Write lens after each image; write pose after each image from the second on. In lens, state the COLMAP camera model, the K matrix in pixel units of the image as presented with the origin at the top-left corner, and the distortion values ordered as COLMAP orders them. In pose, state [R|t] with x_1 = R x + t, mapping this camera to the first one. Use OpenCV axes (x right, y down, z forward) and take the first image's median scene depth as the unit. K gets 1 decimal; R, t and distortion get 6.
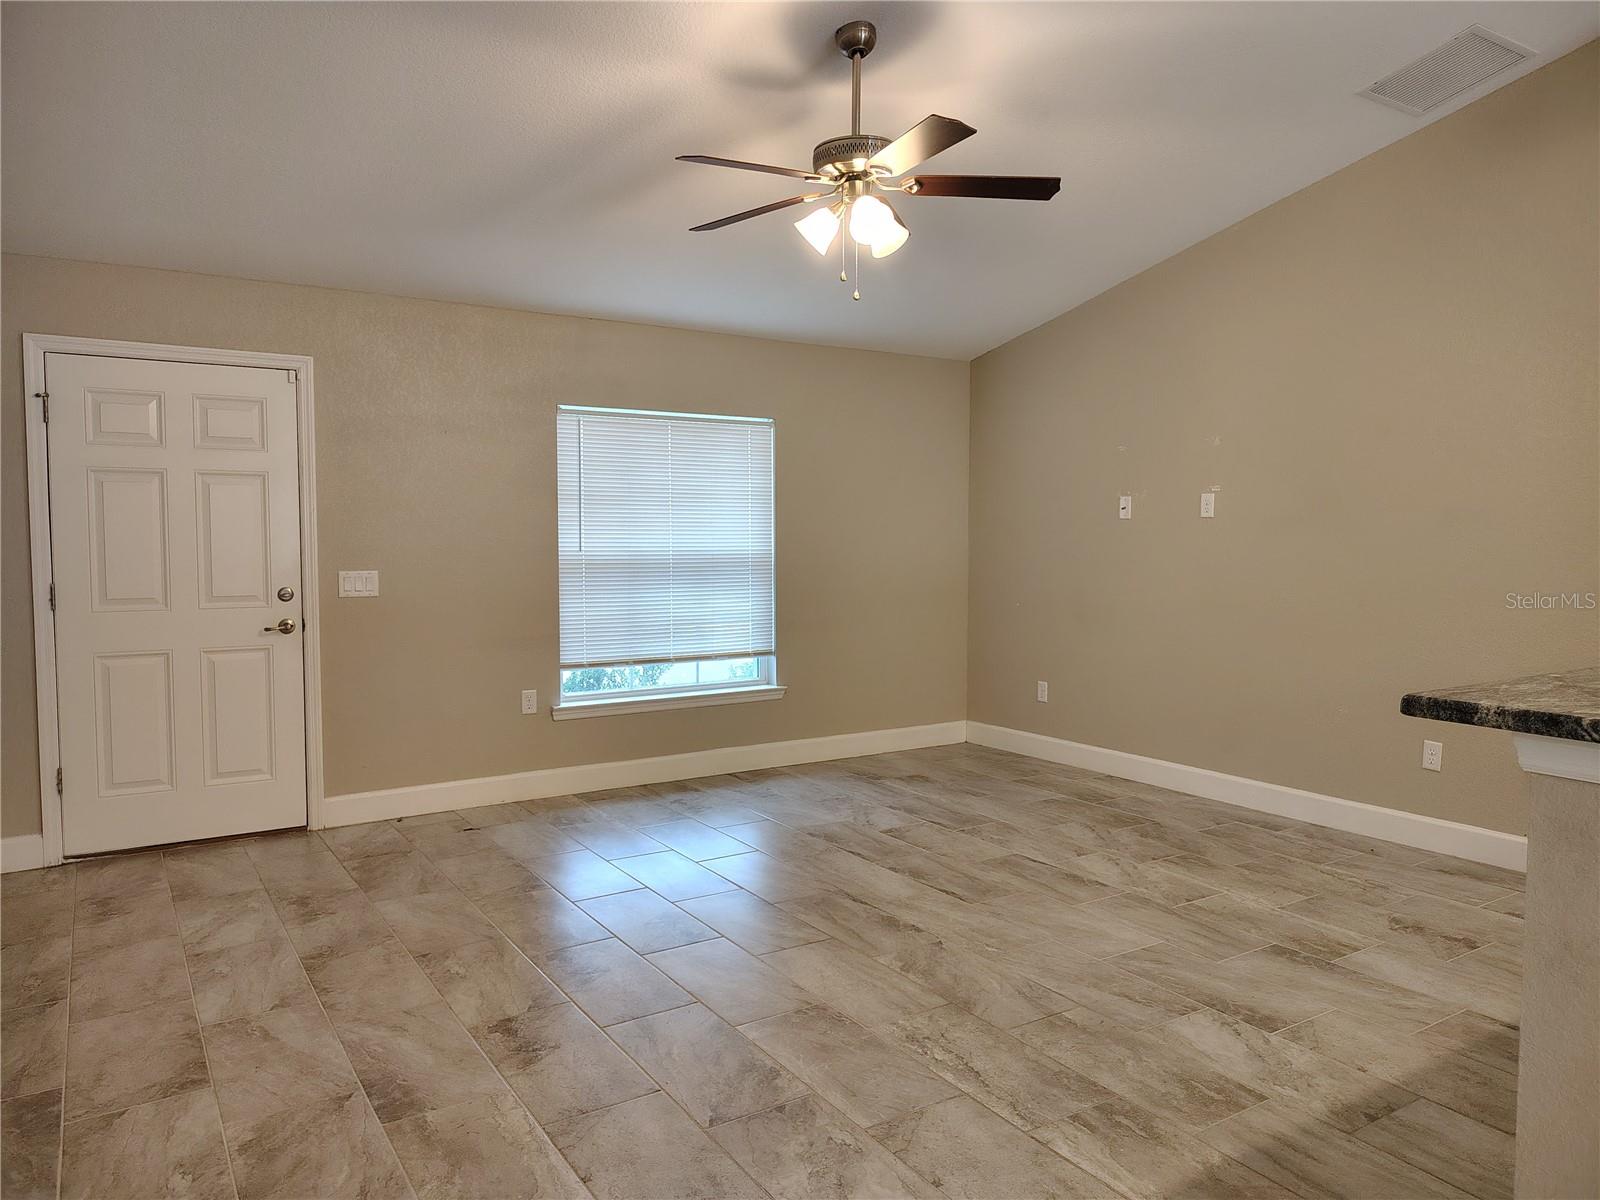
lens RADIAL K [[1102.2, 0, 806.3], [0, 1102.2, 596.1], [0, 0, 1]] dist [-0.000314, -0.008384]
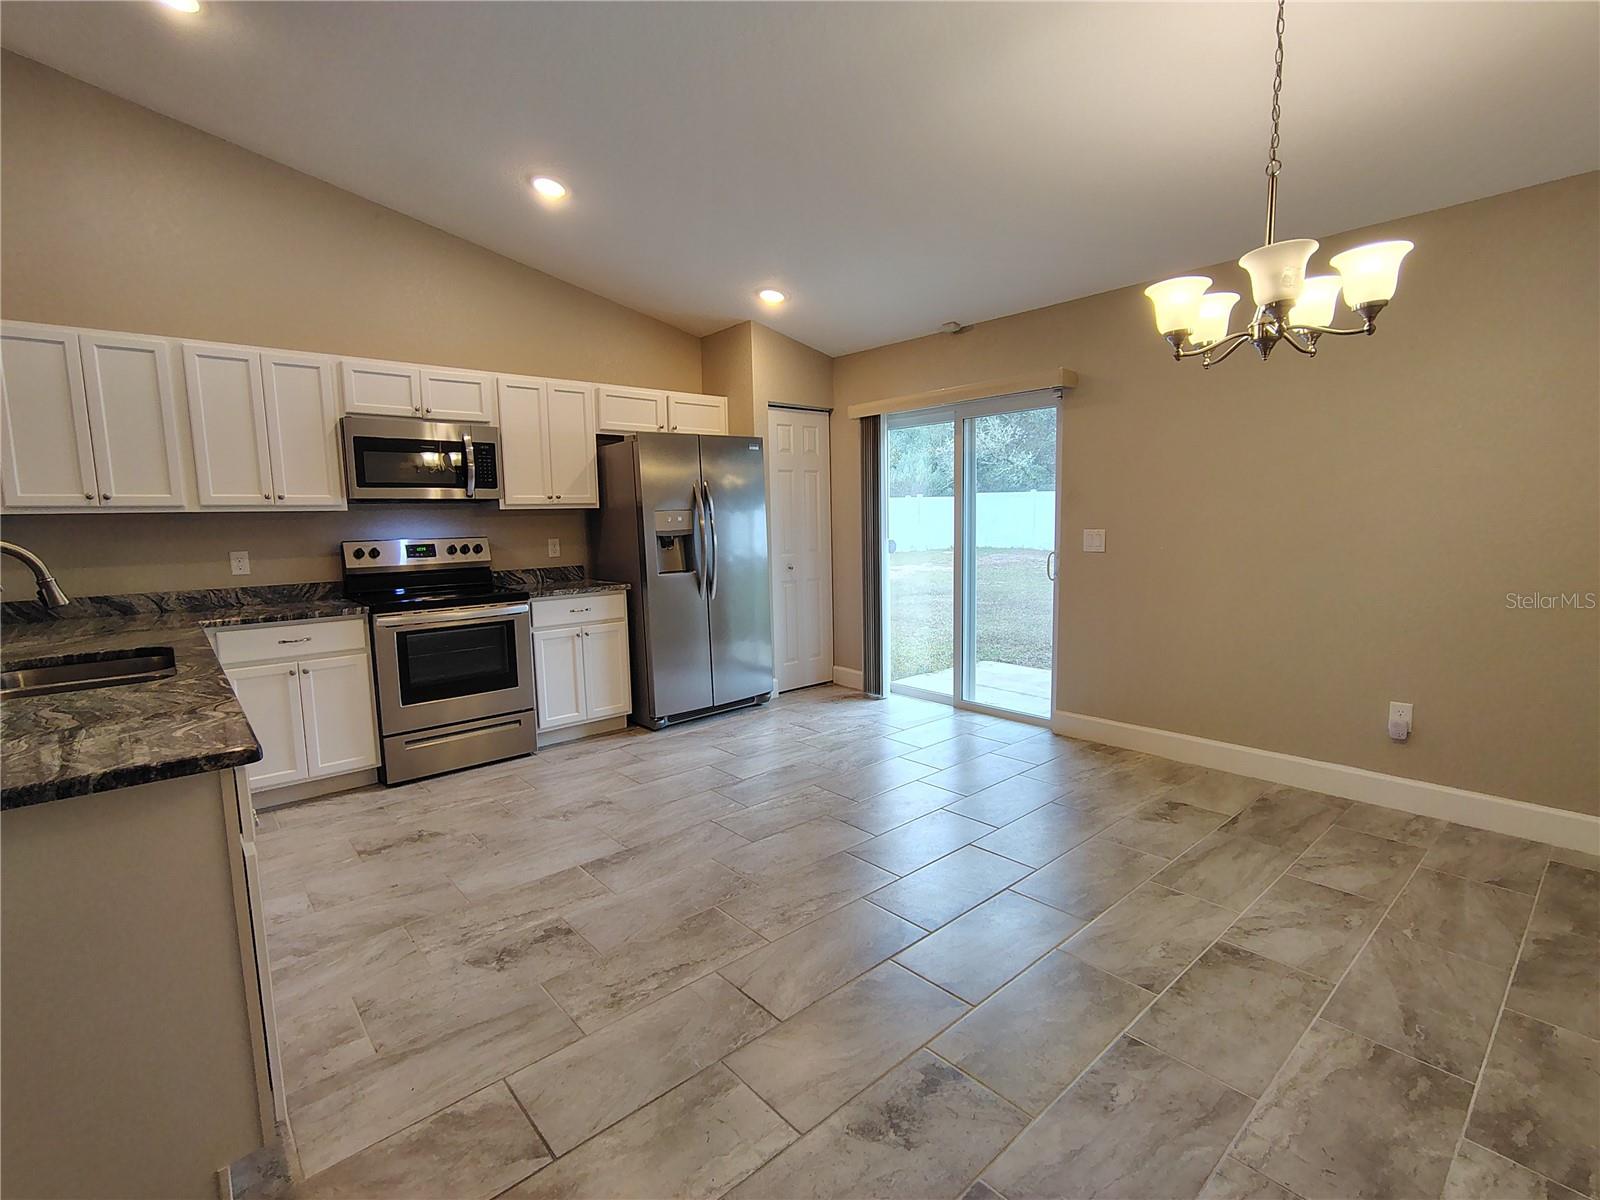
lens RADIAL K [[743.2, 0, 797.7], [0, 743.2, 605.9], [0, 0, 1]] dist [-0.003183, 0.001864]
pose [[-0.138706, -0.119651, 0.983079, -0.665553], [0.073431, 0.988699, 0.130696, -0.030049], [-0.987607, 0.090317, -0.128353, 1.050919]]
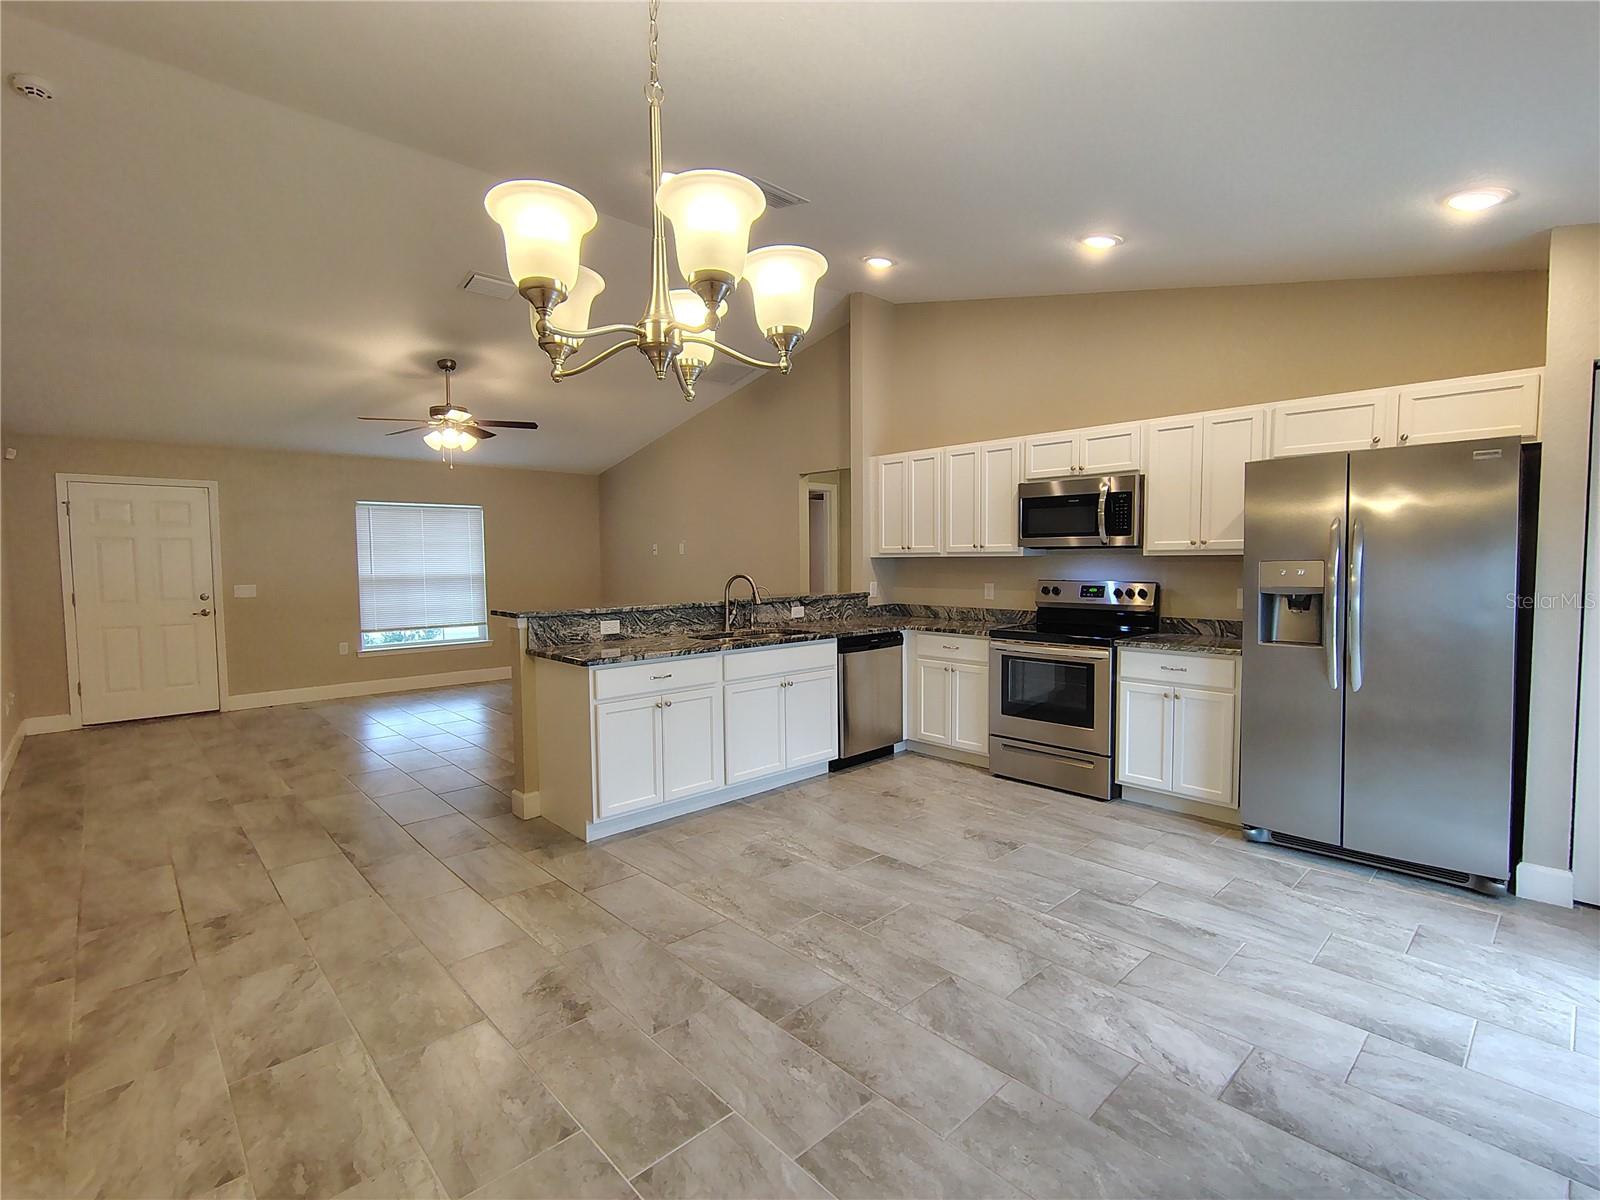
lens RADIAL K [[743.2, 0, 788.4], [0, 743.2, 598.6], [0, 0, 1]] dist [-0.003183, 0.001864]
pose [[0.984784, -0.019324, 0.172704, 0.354259], [0.019491, 0.999810, 0.000729, 0.021391], [-0.172685, 0.002649, 0.984973, -0.541554]]
